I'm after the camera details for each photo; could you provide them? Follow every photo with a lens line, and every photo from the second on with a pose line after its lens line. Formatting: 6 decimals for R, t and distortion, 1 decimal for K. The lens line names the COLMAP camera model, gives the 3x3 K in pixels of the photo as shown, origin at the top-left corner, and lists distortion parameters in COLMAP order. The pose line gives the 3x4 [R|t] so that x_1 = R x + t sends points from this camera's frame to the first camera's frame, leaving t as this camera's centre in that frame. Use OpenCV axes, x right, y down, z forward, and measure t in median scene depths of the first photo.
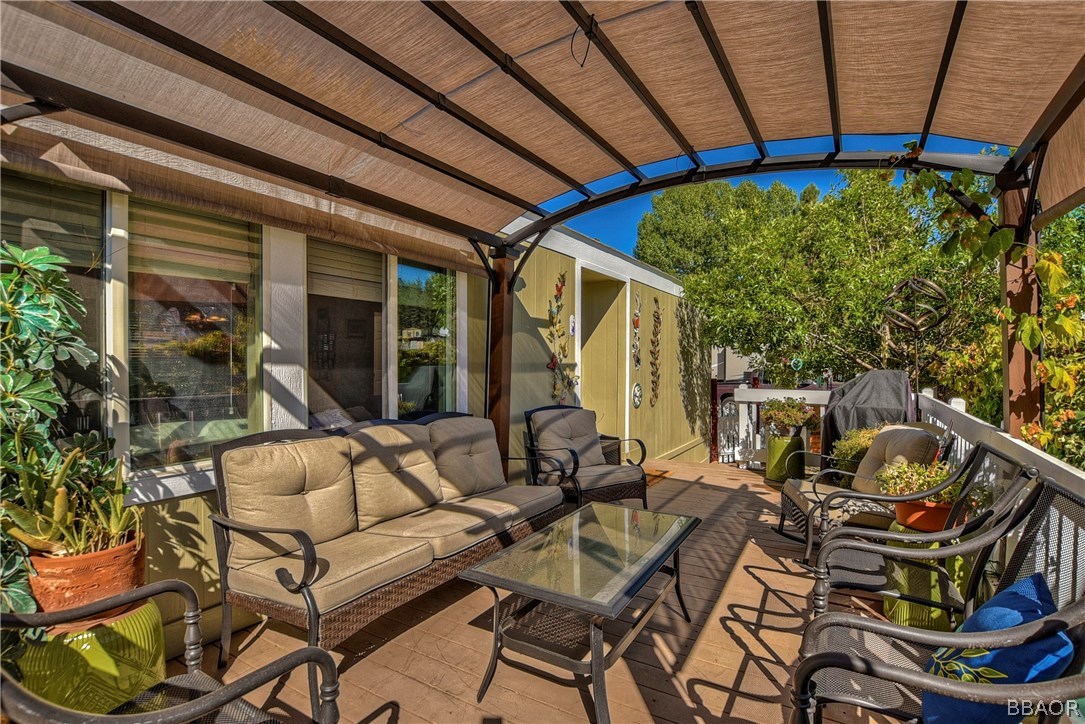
lens RADIAL K [[536.6, 0, 544.4], [0, 536.6, 365.9], [0, 0, 1]] dist [-0.000806, -0.000061]
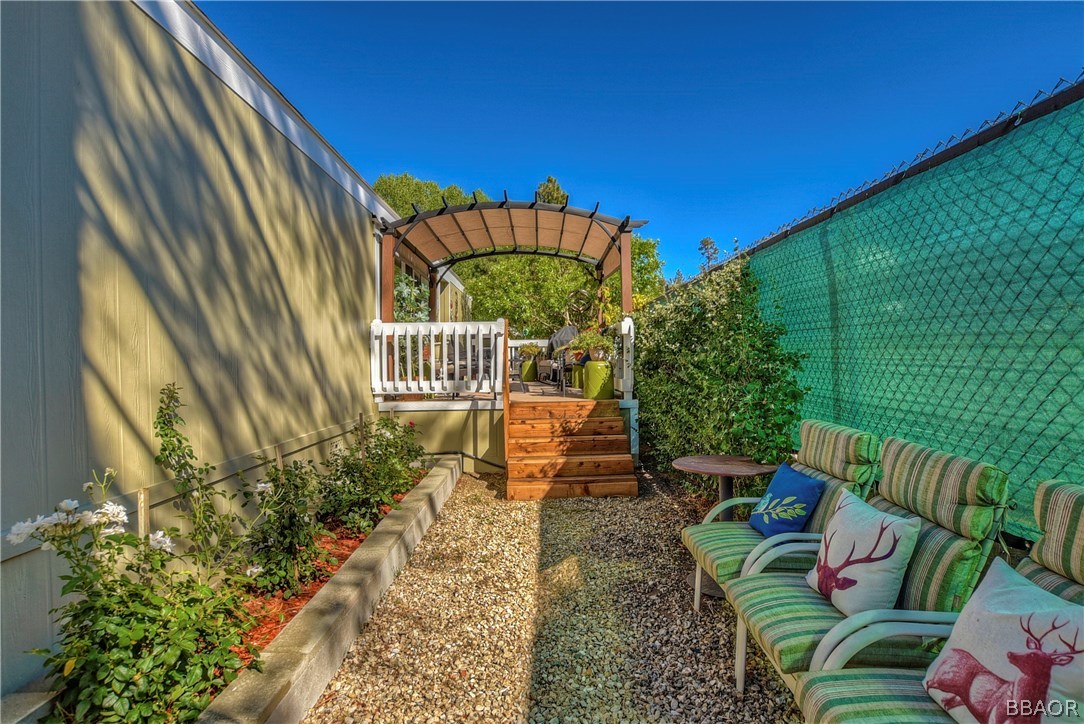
lens RADIAL K [[576.2, 0, 539.6], [0, 576.2, 360.9], [0, 0, 1]] dist [-0.002826, -0.000121]
pose [[0.863079, -0.016073, 0.504812, -0.669541], [0.018197, 0.999834, 0.000723, 0.131061], [-0.504740, 0.008562, 0.863229, -0.989574]]
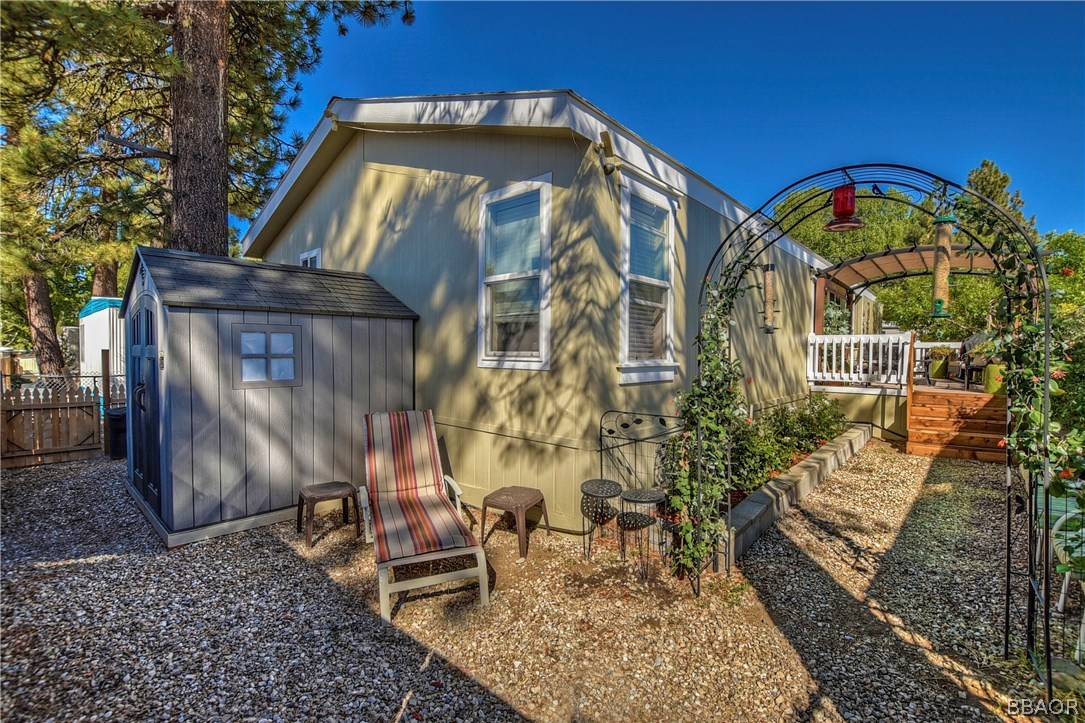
lens RADIAL K [[480.0, 0, 542.3], [0, 480.0, 364.5], [0, 0, 1]] dist [-0.026603, -0.000467]
pose [[0.978546, 0.009517, -0.205810, -0.897488], [-0.005292, 0.999764, 0.021068, 0.114406], [0.205962, -0.019527, 0.978365, -1.494524]]
